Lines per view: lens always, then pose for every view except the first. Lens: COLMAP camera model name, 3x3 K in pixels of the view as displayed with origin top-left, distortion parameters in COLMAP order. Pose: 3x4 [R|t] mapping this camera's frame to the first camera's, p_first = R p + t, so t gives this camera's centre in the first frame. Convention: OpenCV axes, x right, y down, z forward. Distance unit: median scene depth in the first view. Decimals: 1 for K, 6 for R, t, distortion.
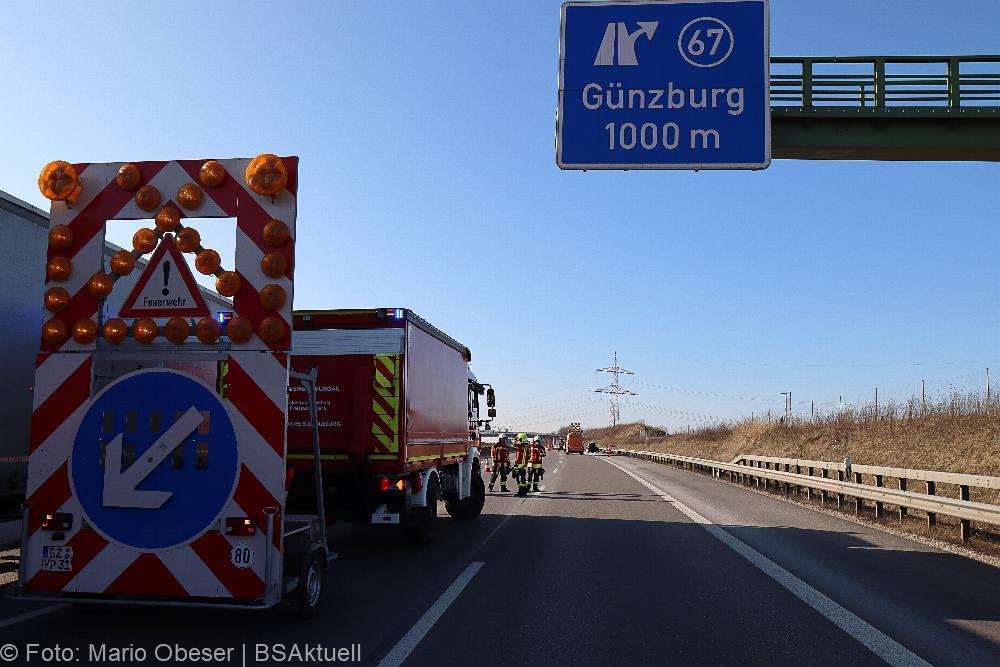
lens RADIAL K [[763.0, 0, 495.3], [0, 763.0, 336.2], [0, 0, 1]] dist [-0.003404, -0.000259]
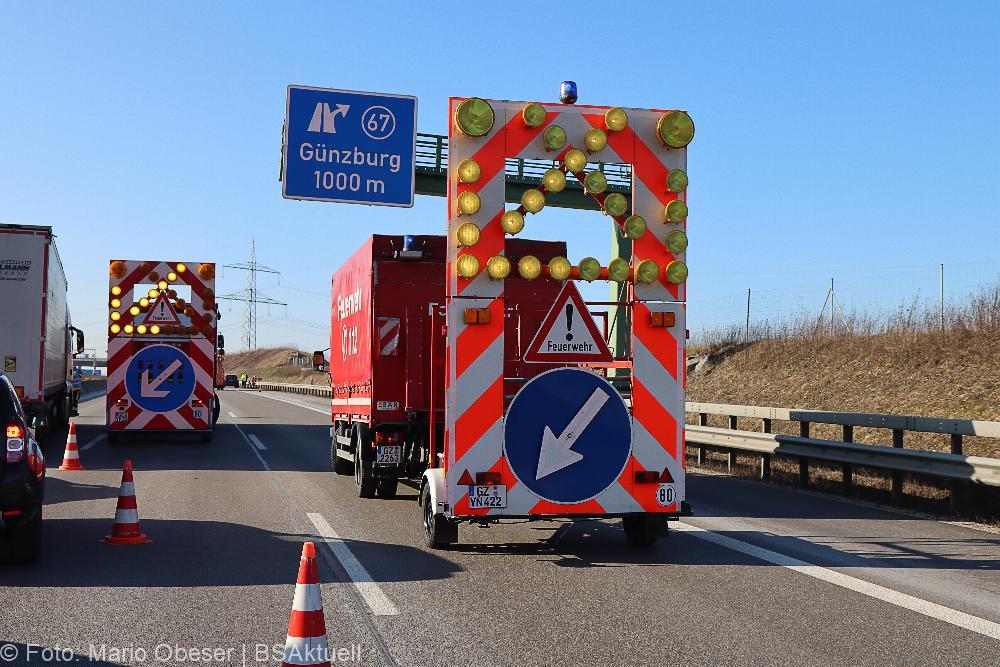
lens RADIAL K [[1057.9, 0, 500.0], [0, 1057.9, 333.5], [0, 0, 1]] dist [0.010993, 0.002647]
pose [[0.927601, 0.012440, 0.373365, -0.310946], [-0.050277, 0.994510, 0.091775, -0.165842], [-0.370174, -0.103902, 0.923134, -1.189807]]
